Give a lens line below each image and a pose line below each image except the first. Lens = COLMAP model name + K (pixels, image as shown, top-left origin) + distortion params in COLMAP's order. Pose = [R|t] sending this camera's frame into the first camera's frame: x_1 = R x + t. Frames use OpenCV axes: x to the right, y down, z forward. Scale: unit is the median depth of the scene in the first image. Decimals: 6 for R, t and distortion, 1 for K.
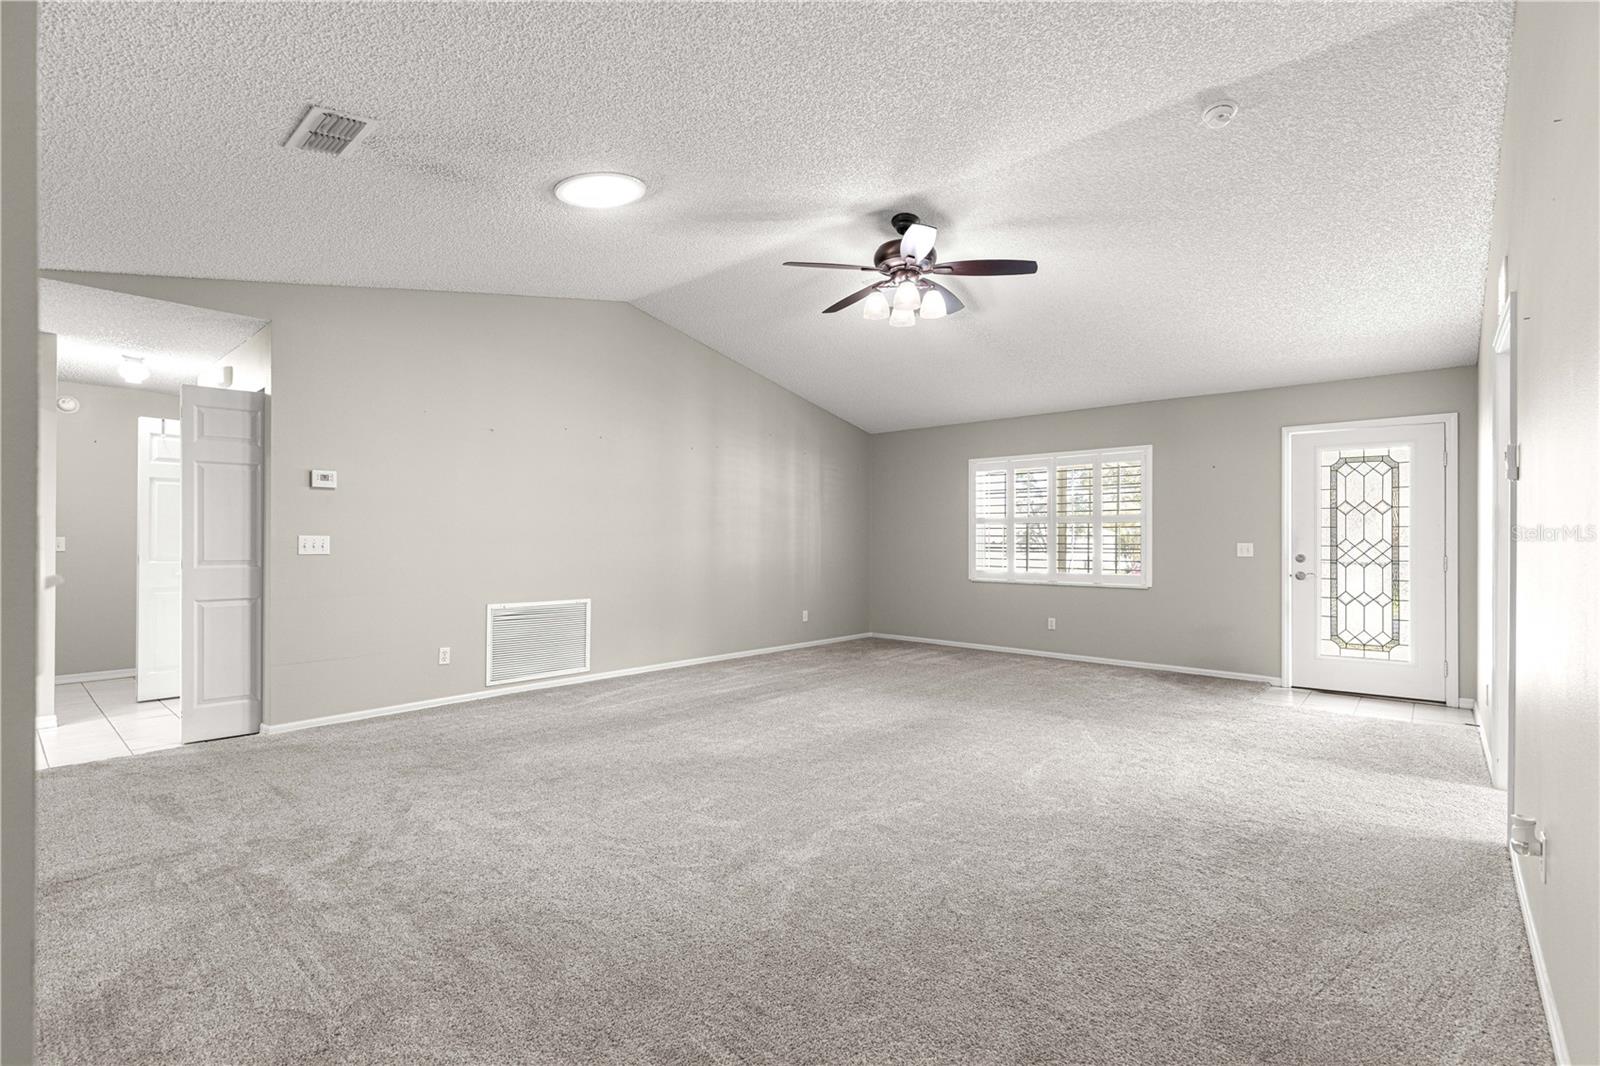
lens RADIAL K [[729.7, 0, 800.3], [0, 729.7, 542.2], [0, 0, 1]] dist [0.012556, -0.002053]
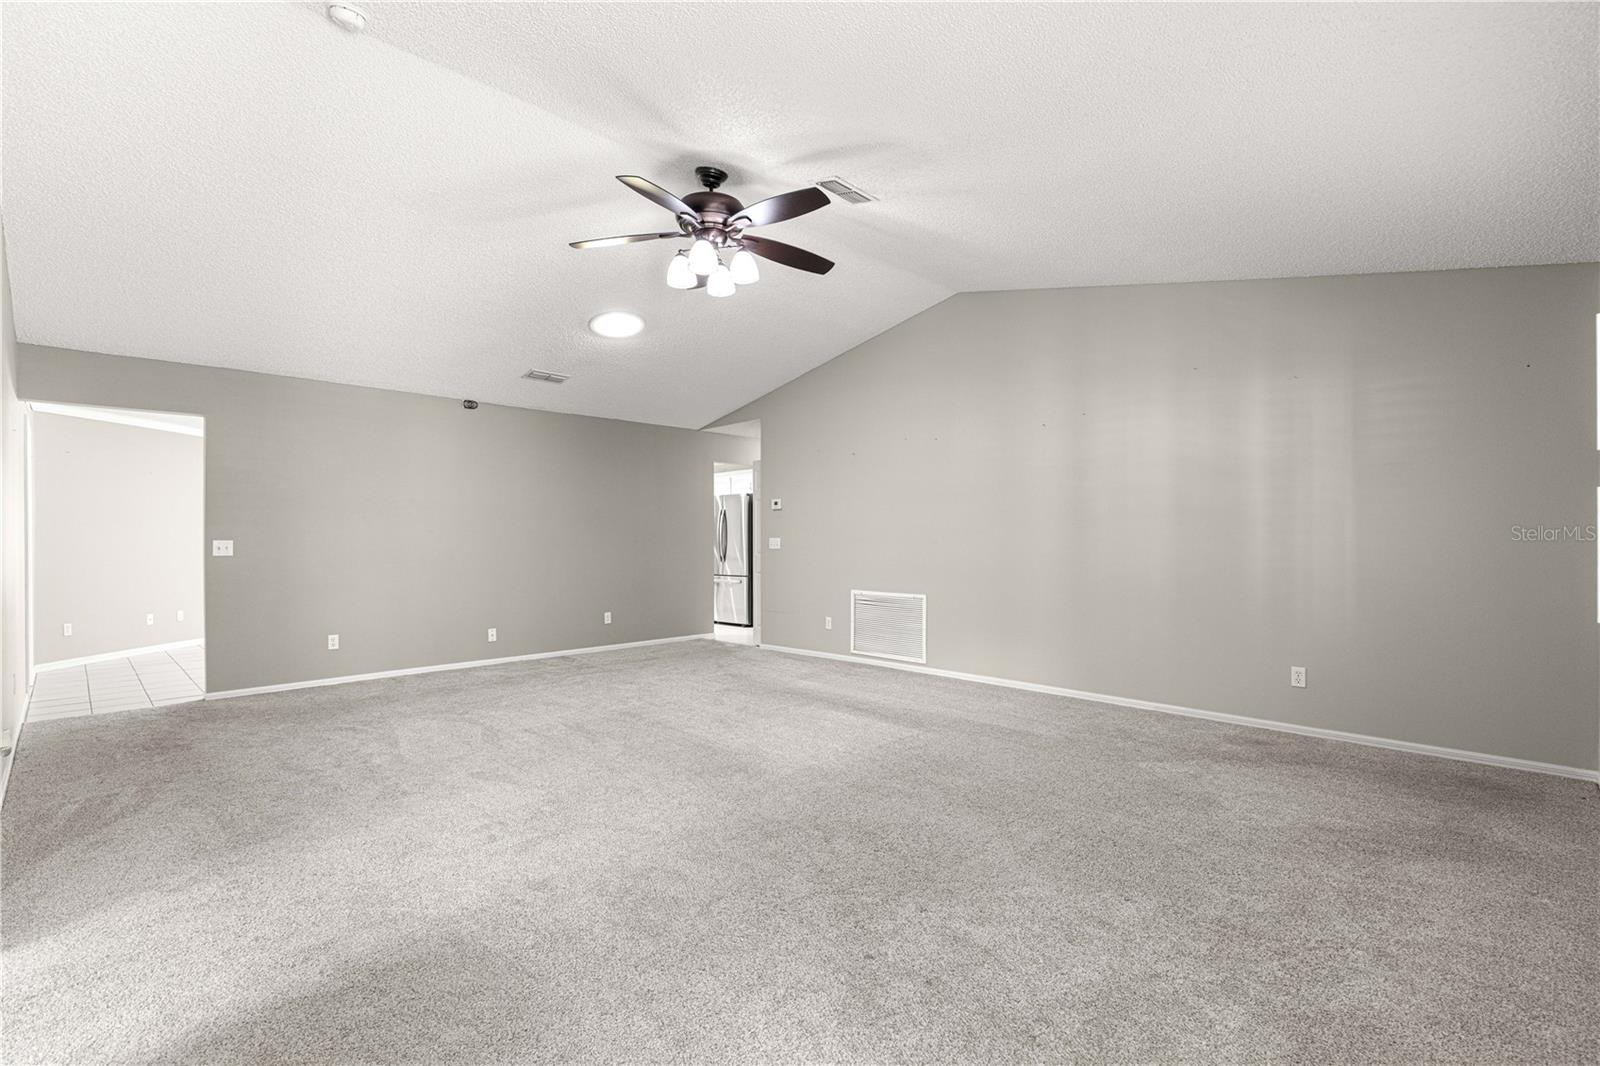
lens RADIAL K [[729.7, 0, 813.5], [0, 729.7, 539.8], [0, 0, 1]] dist [0.012556, -0.002053]
pose [[-0.056370, -0.002934, -0.998406, 0.845329], [0.001601, 0.999994, -0.003029, 0.000402], [0.998409, -0.001769, -0.056365, 0.982770]]
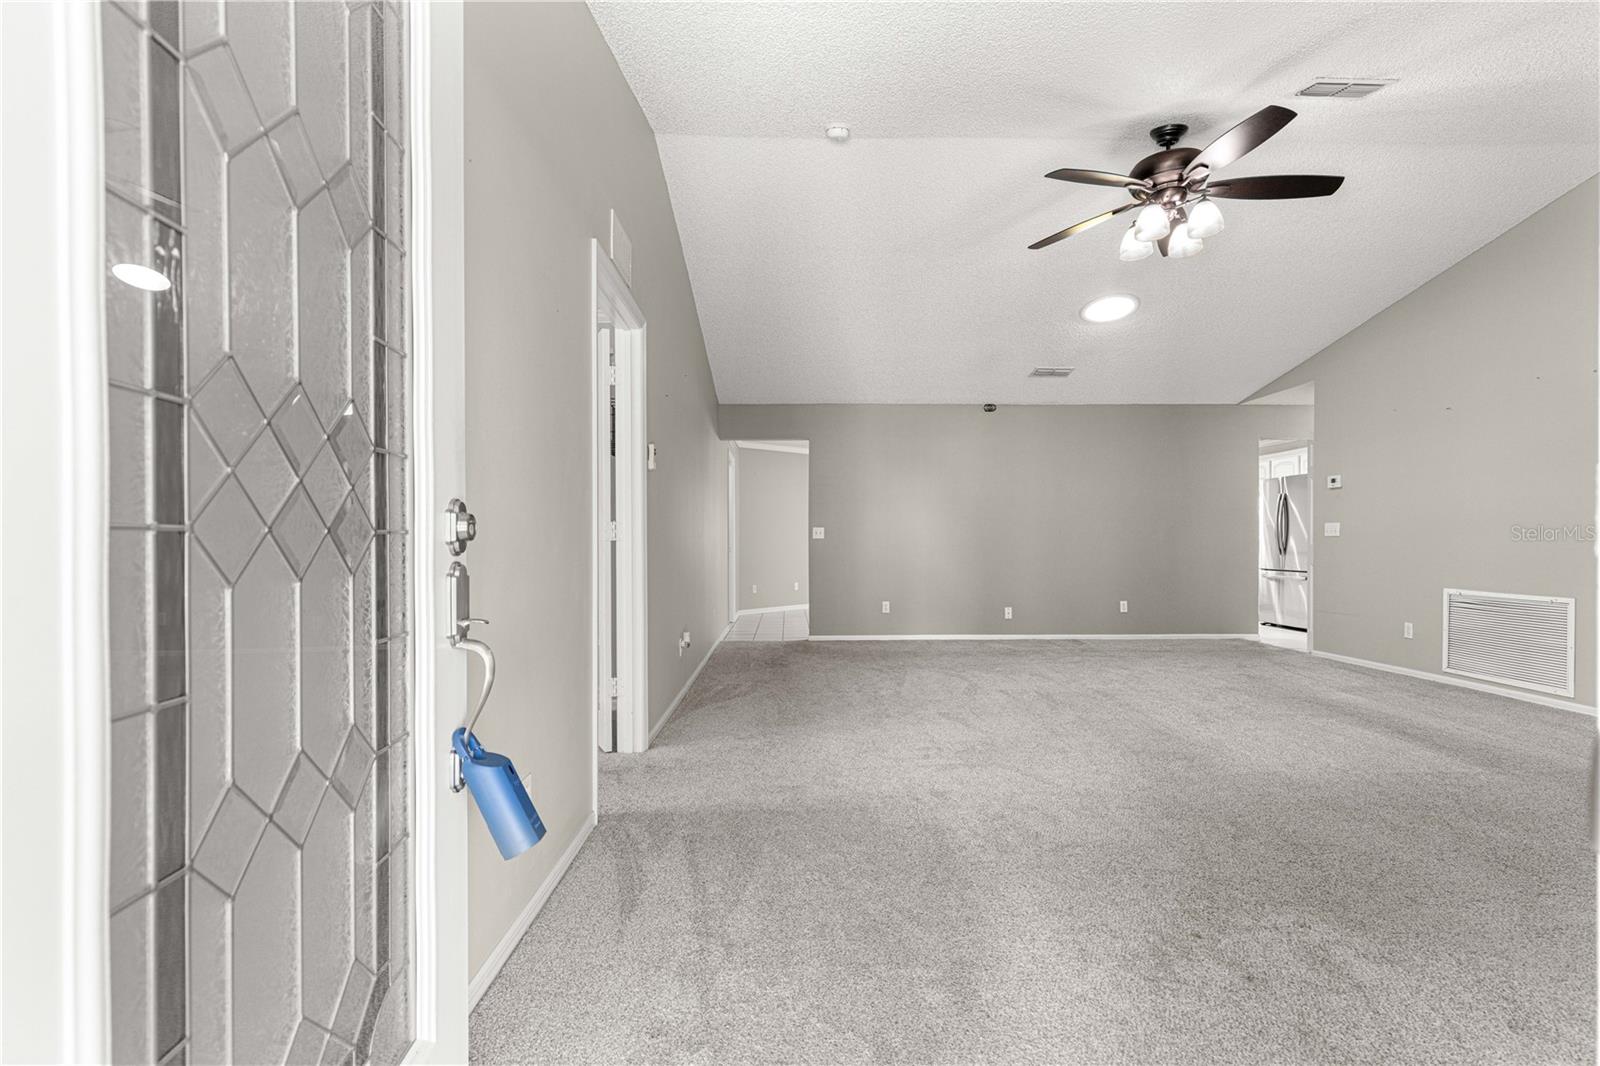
lens RADIAL K [[729.7, 0, 811.8], [0, 729.7, 539.0], [0, 0, 1]] dist [0.012556, -0.002053]
pose [[-0.730977, -0.003199, -0.682395, 0.844916], [-0.000513, 0.999991, -0.004138, 0.023041], [0.682402, -0.002675, -0.730972, 1.116227]]
